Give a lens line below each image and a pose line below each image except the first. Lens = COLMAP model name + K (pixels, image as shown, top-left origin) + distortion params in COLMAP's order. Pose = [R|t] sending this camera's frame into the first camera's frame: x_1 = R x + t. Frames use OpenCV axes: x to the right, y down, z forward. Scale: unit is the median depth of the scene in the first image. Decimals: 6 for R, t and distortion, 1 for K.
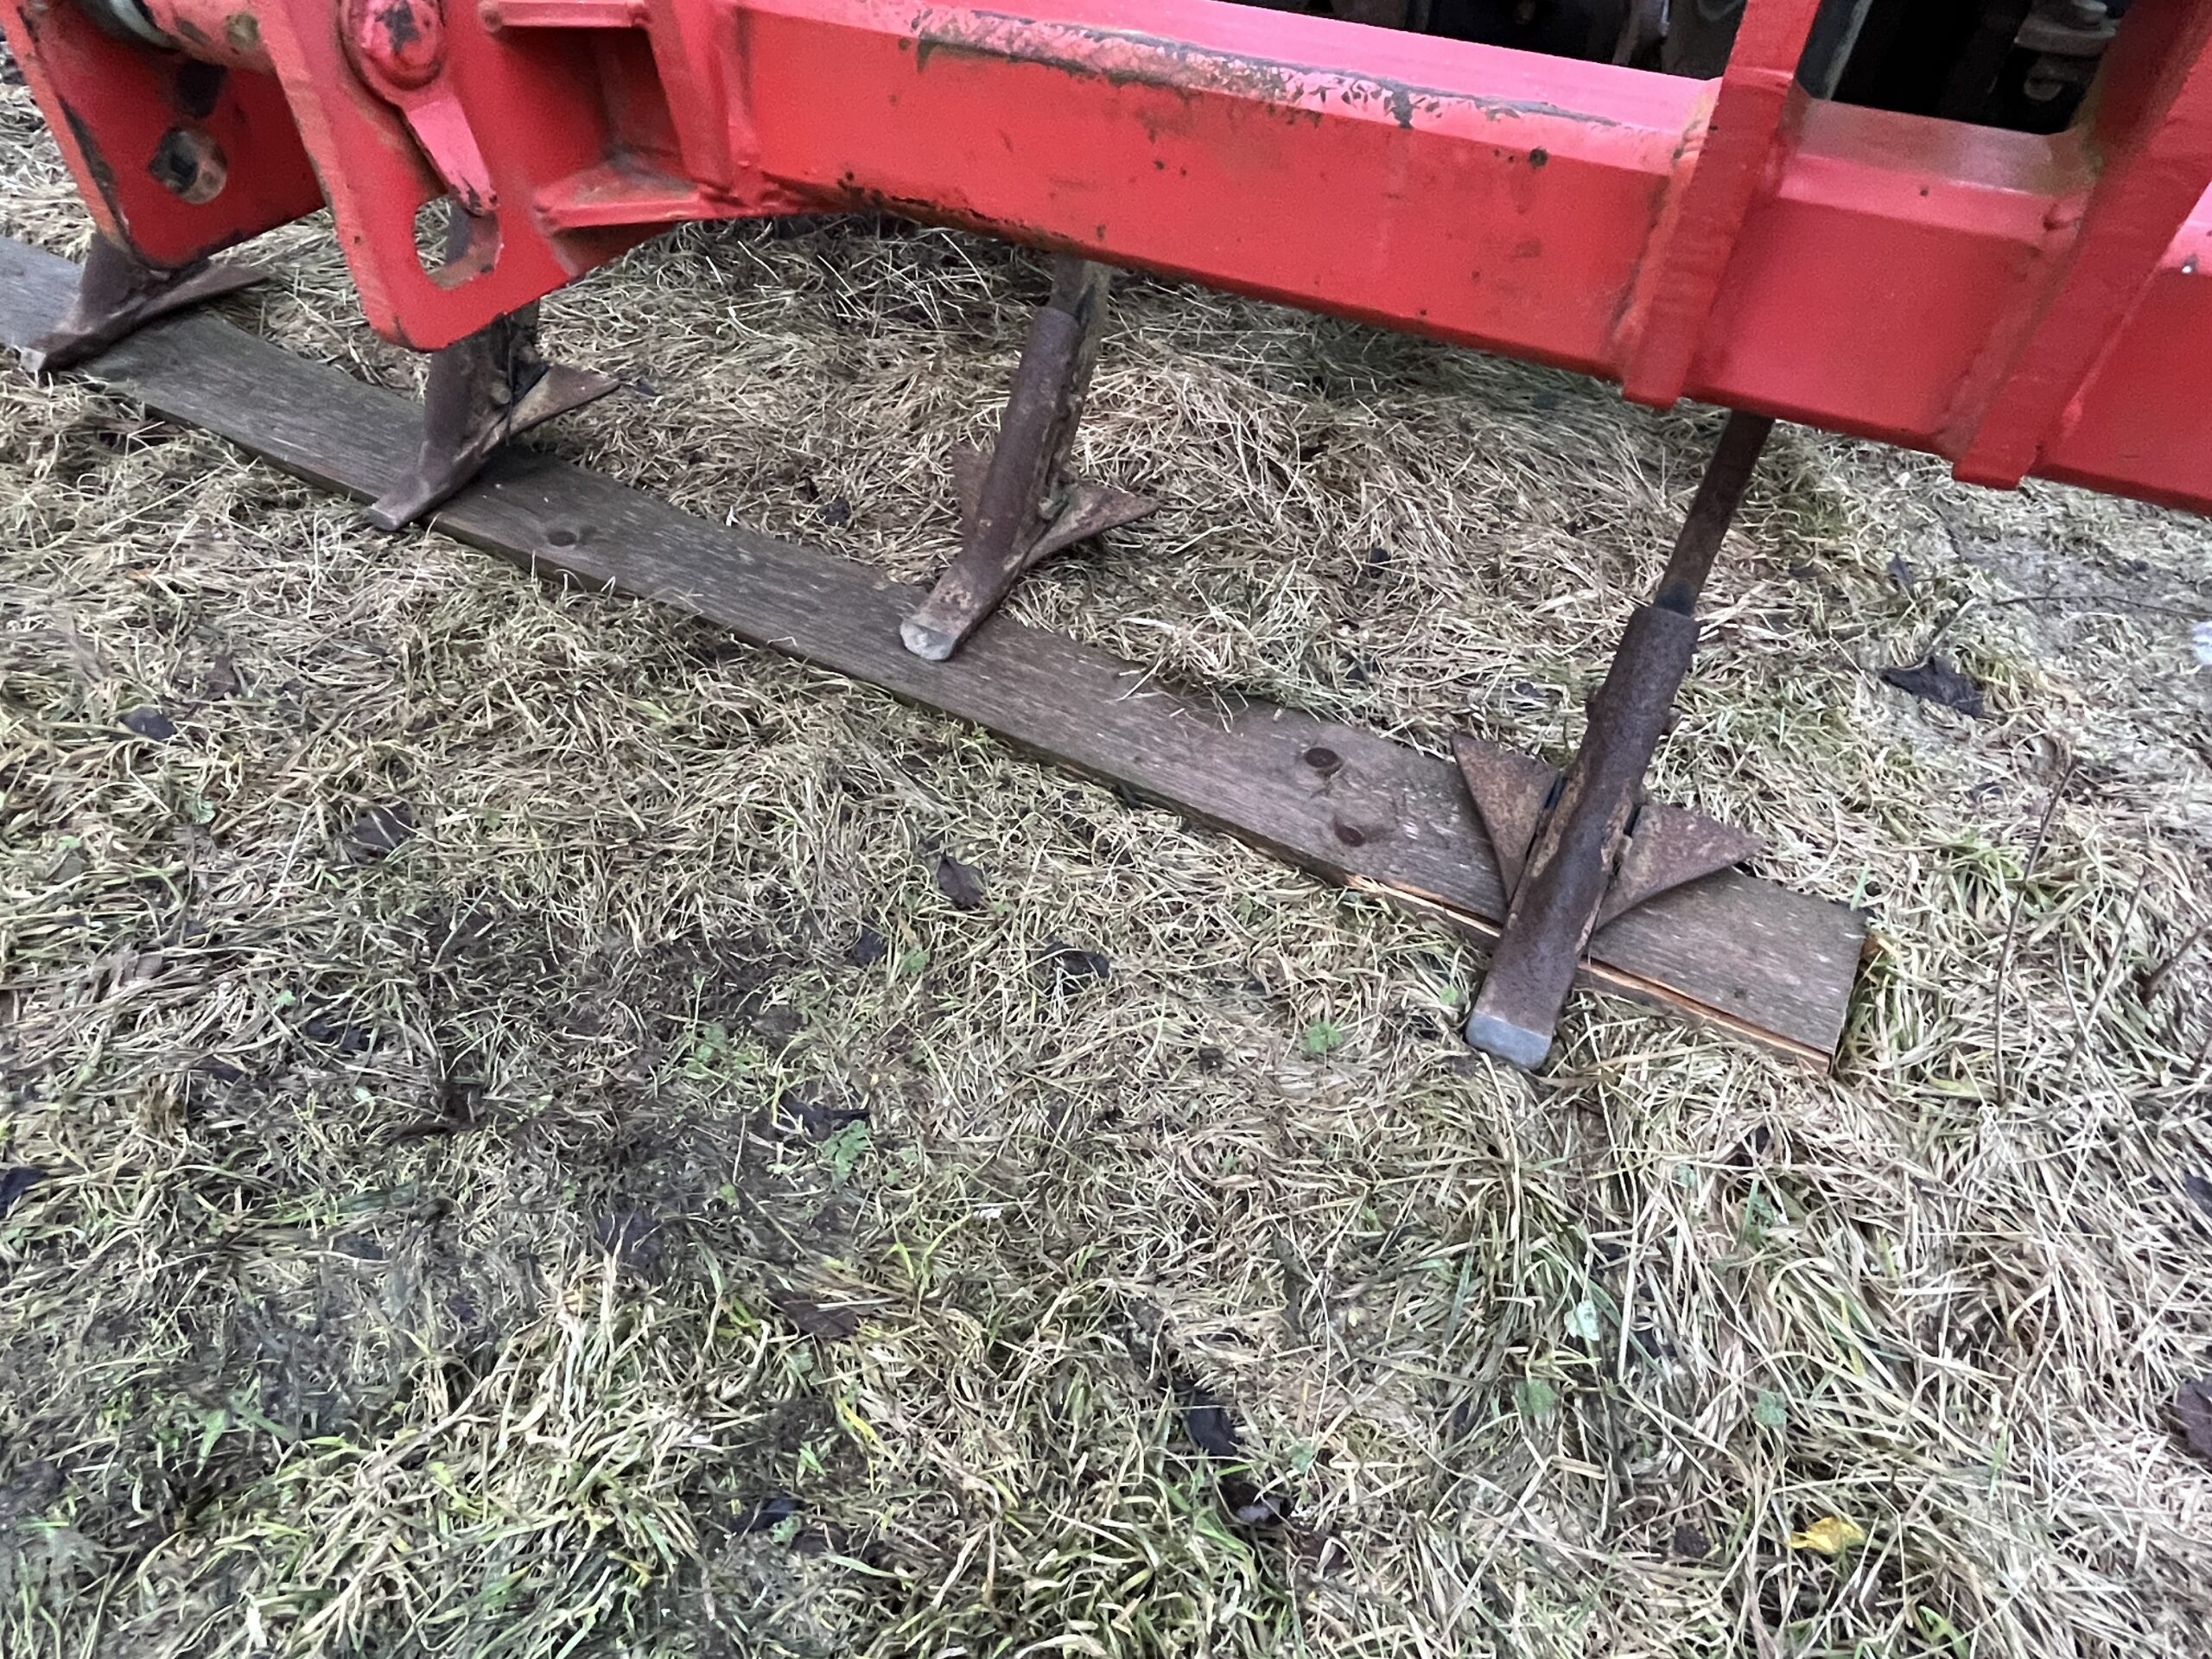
lens RADIAL K [[1332.5, 0, 1089.2], [0, 1332.5, 829.9], [0, 0, 1]] dist [-0.001000, -0.003179]
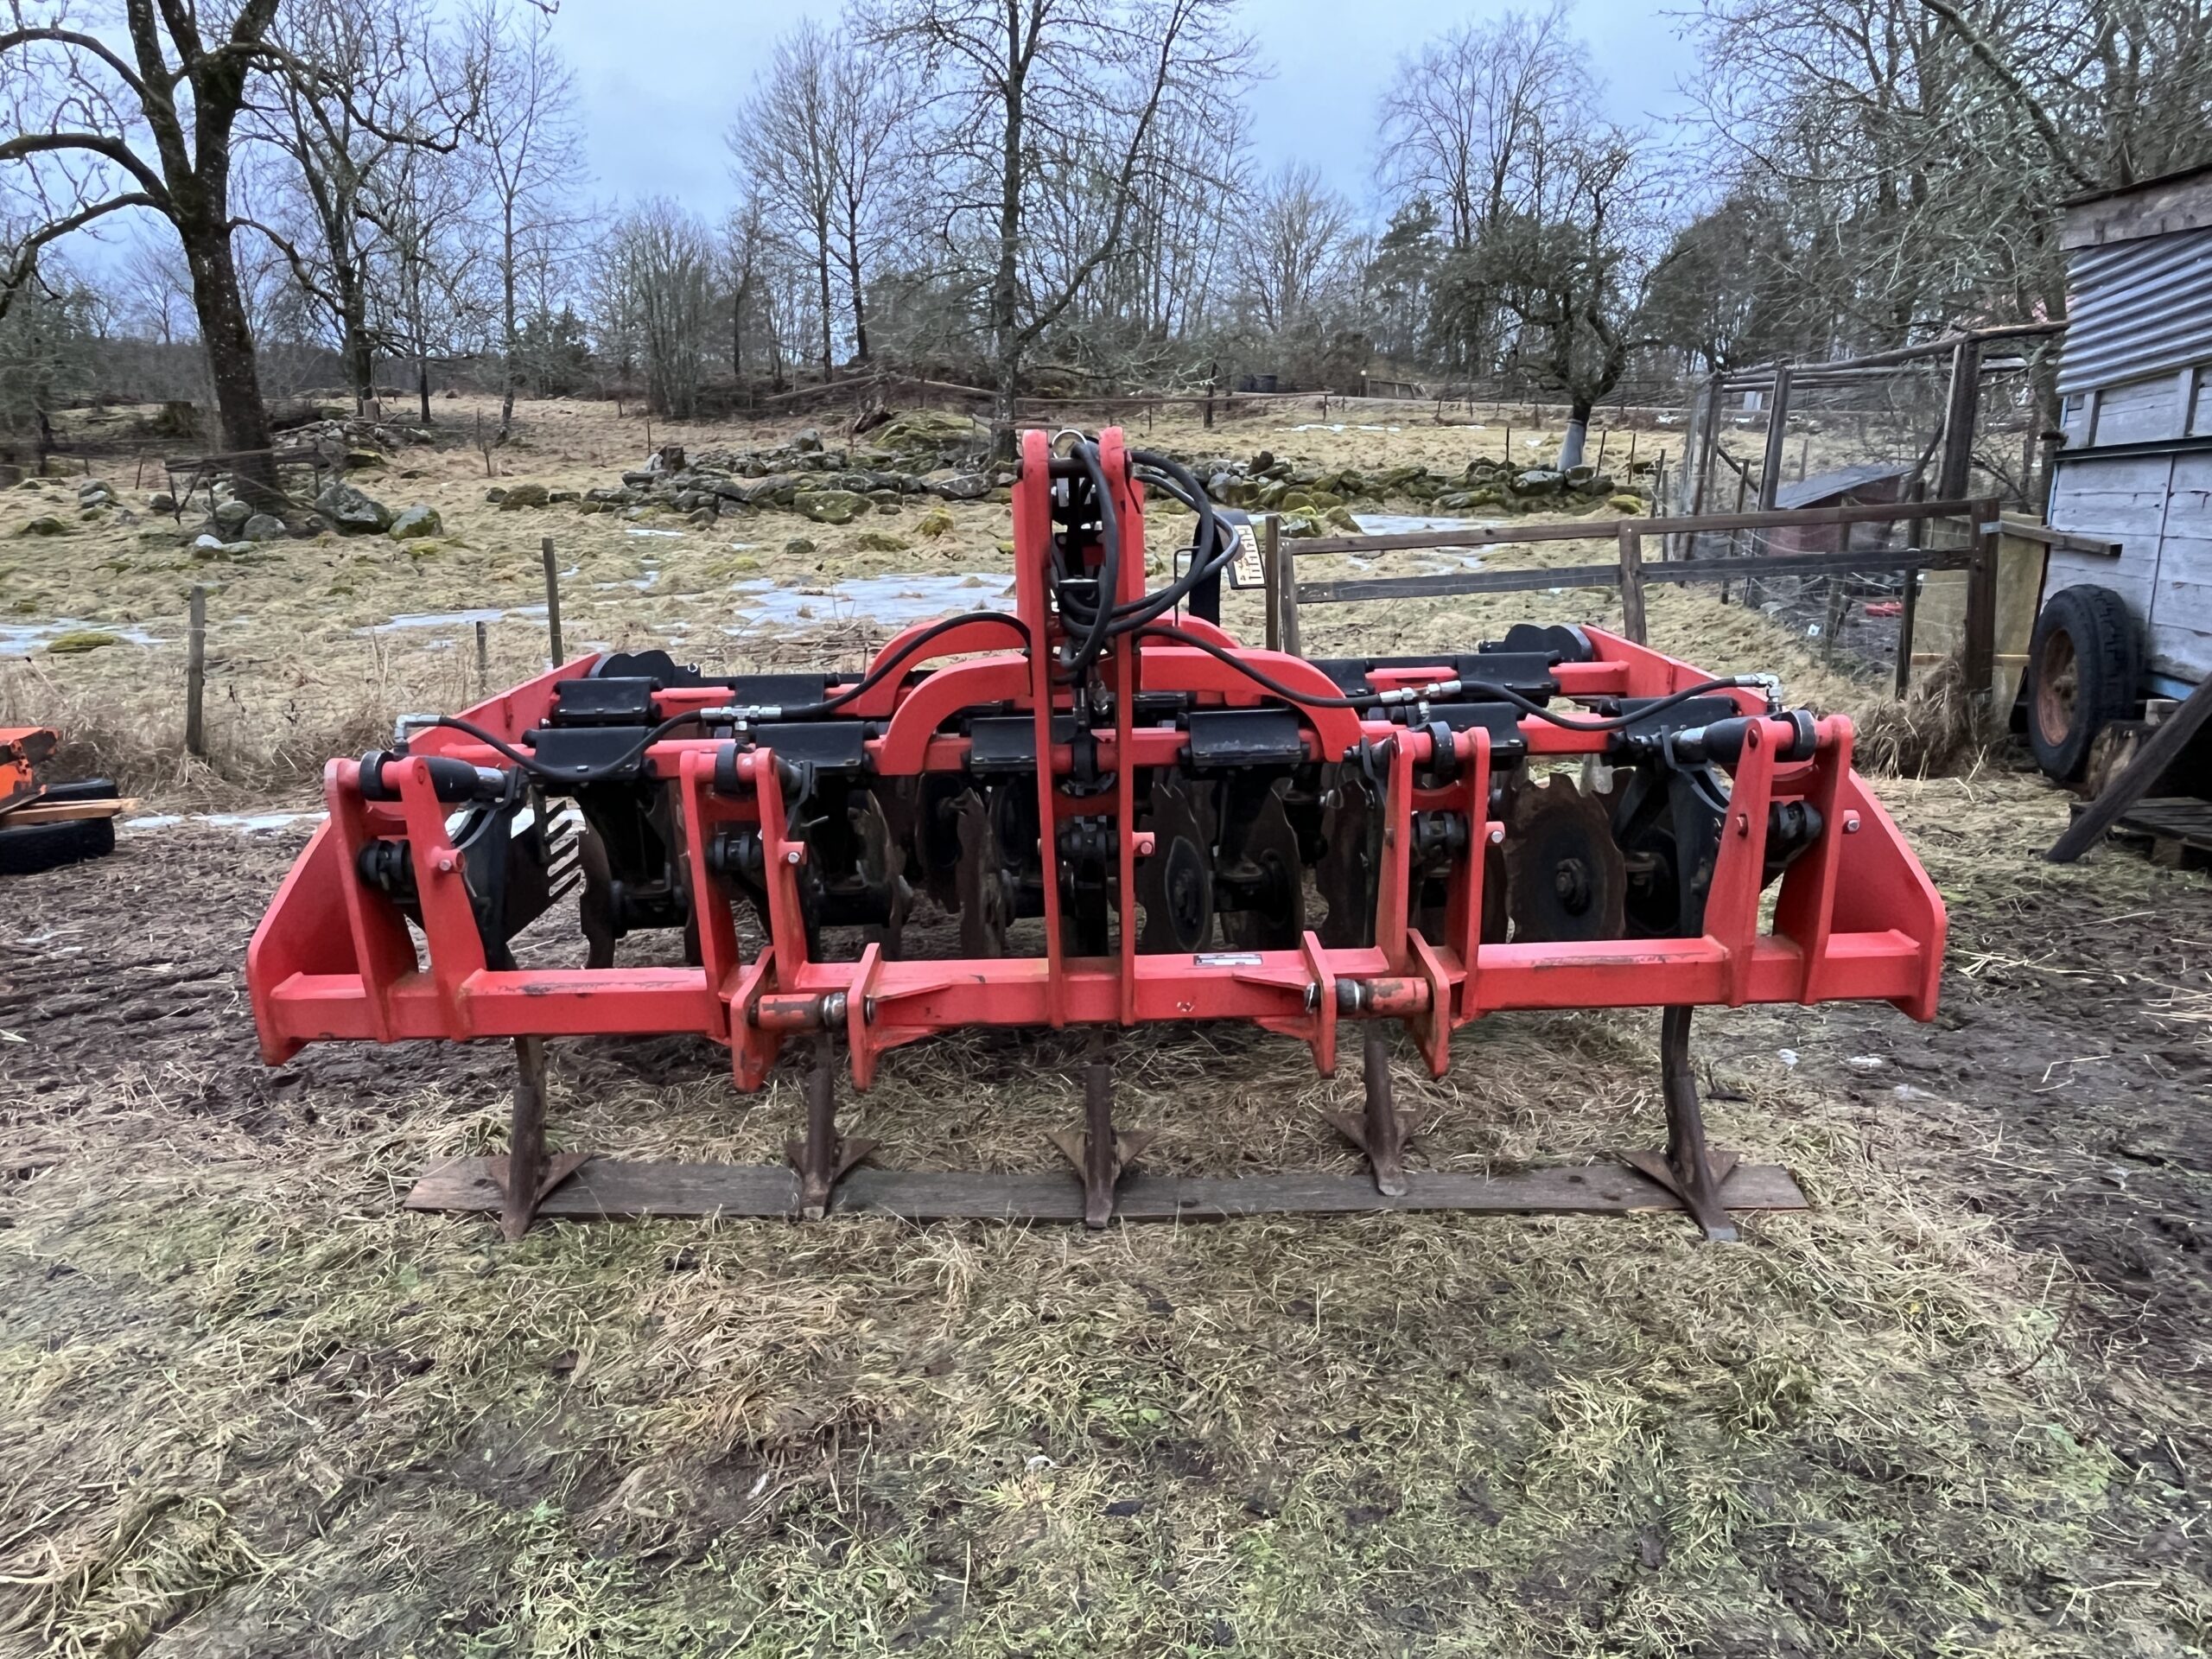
lens RADIAL K [[1444.2, 0, 1081.7], [0, 1444.2, 848.3], [0, 0, 1]] dist [-0.003209, -0.004314]
pose [[0.897781, -0.179668, 0.402131, -1.473223], [0.352634, 0.840250, -0.411860, 0.190311], [-0.263893, 0.511565, 0.817718, -1.132904]]
